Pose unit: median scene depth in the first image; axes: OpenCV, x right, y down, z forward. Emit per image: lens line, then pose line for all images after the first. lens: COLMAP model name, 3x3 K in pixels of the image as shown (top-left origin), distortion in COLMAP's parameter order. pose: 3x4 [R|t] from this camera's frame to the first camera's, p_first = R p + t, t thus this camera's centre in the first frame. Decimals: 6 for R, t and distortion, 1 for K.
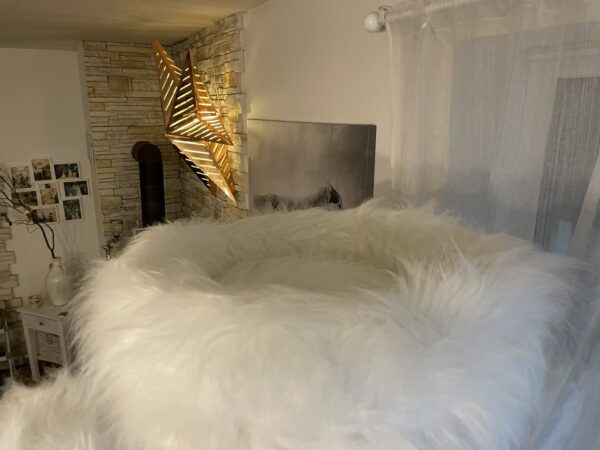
lens RADIAL K [[453.8, 0, 298.5], [0, 453.8, 224.0], [0, 0, 1]] dist [0.074417, -0.103835]
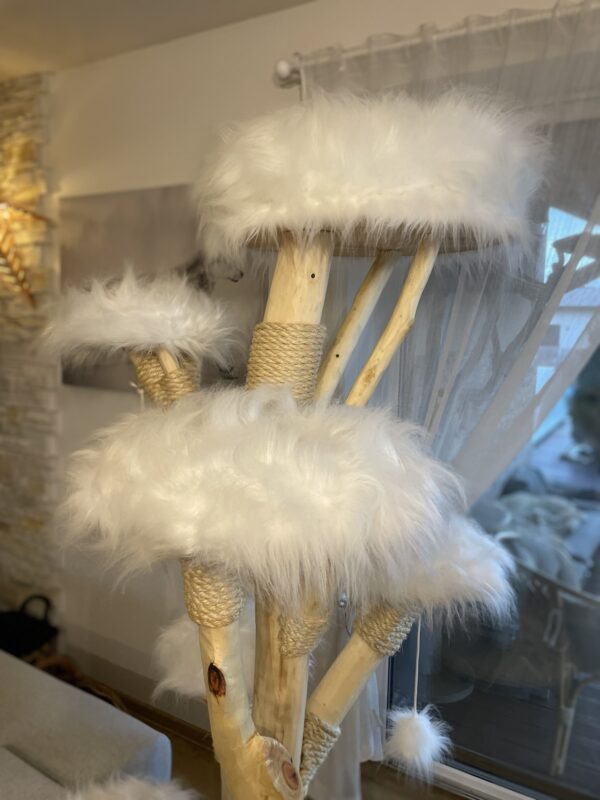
lens RADIAL K [[605.1, 0, 299.0], [0, 605.1, 397.6], [0, 0, 1]] dist [0.074417, -0.103835]
pose [[0.854355, -0.042217, 0.517972, -0.220125], [0.102651, 0.990767, -0.088565, 0.177887], [-0.509450, 0.128836, 0.850801, -0.070547]]
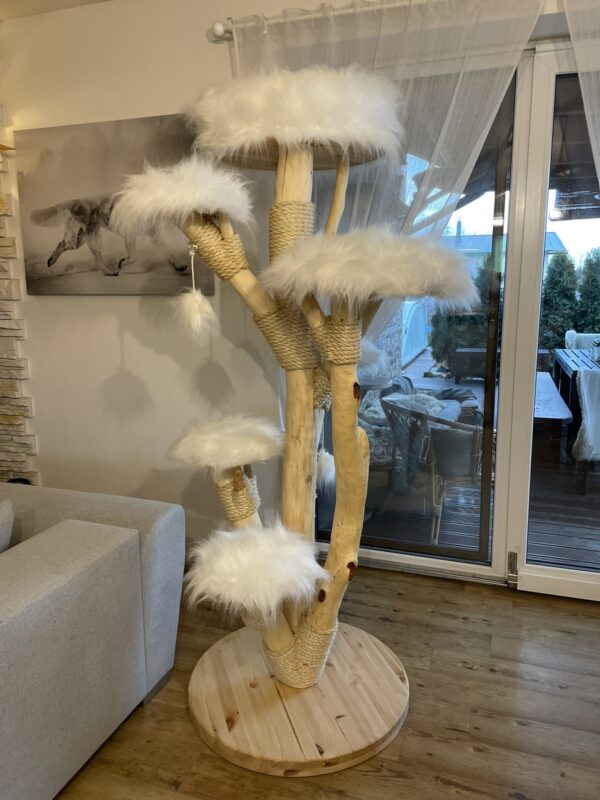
lens RADIAL K [[605.1, 0, 298.2], [0, 605.1, 394.7], [0, 0, 1]] dist [0.074417, -0.103835]
pose [[0.727178, -0.135442, 0.672954, -0.413027], [0.178744, 0.983884, 0.004875, 0.275997], [-0.662769, 0.116742, 0.739668, -0.184371]]
